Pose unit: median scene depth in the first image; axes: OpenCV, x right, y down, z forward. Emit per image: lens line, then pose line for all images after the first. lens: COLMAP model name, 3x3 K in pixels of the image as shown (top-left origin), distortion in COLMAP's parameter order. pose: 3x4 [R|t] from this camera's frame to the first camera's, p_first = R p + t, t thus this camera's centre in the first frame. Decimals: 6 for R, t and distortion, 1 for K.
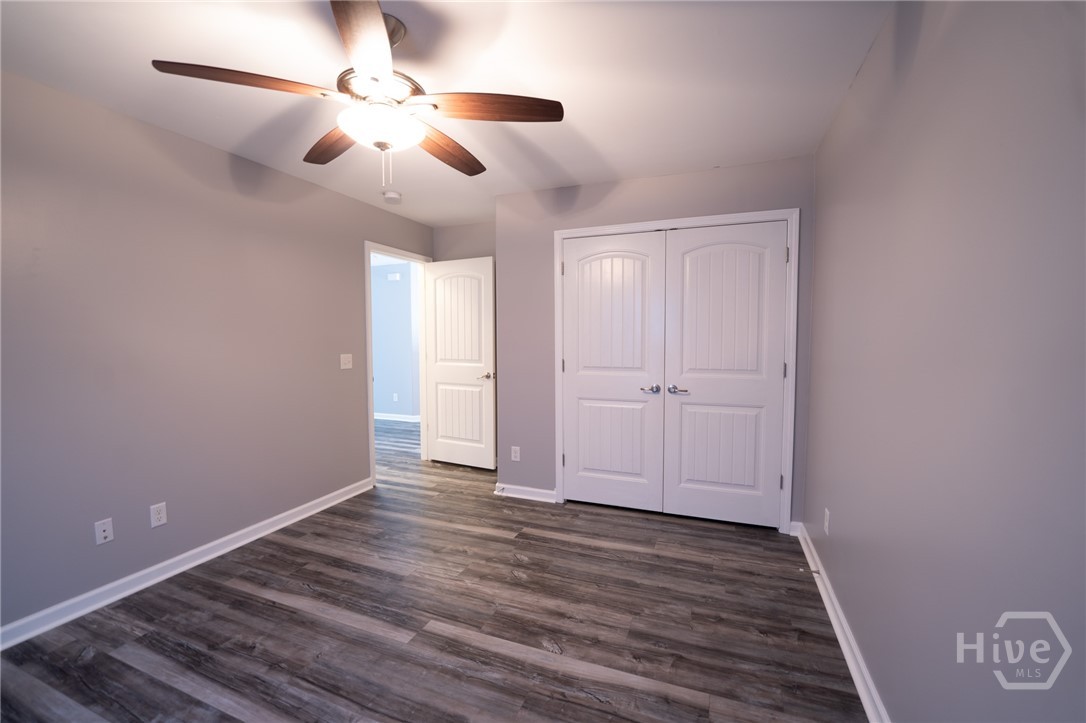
lens RADIAL K [[444.4, 0, 541.2], [0, 444.4, 361.1], [0, 0, 1]] dist [-0.033046, 0.006219]
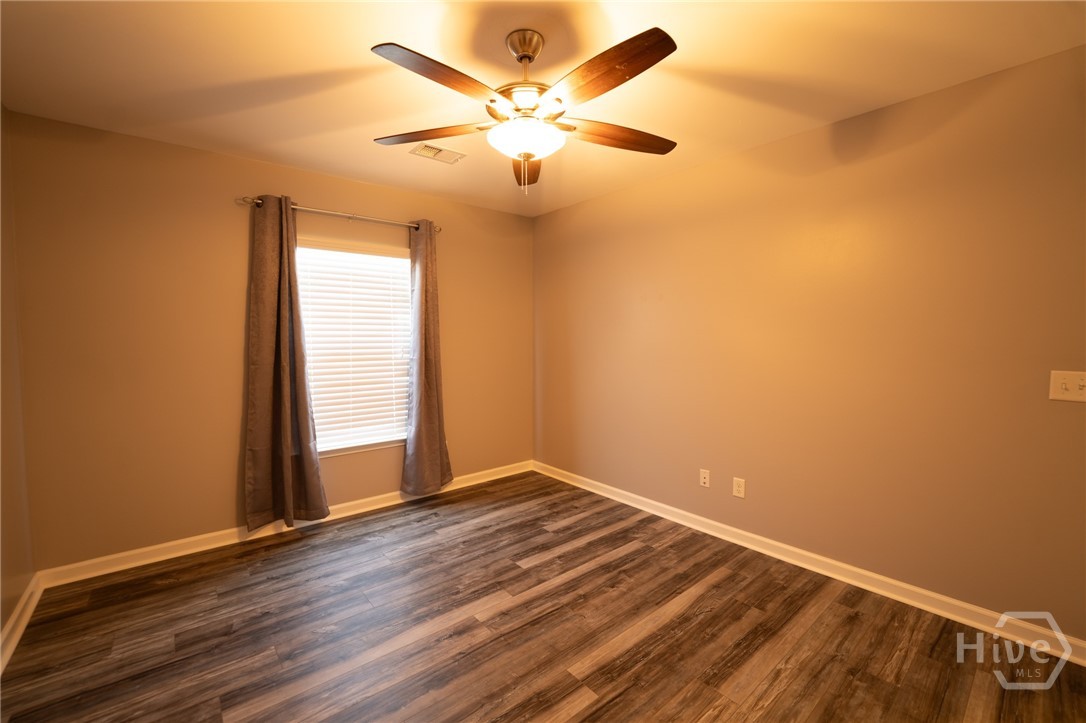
lens RADIAL K [[444.4, 0, 541.2], [0, 444.4, 361.1], [0, 0, 1]] dist [-0.033046, 0.006219]
pose [[-0.468744, 0.056943, -0.881497, 0.443752], [-0.044797, 0.995104, 0.088103, -0.073511], [0.882197, 0.080786, -0.463898, 1.191036]]
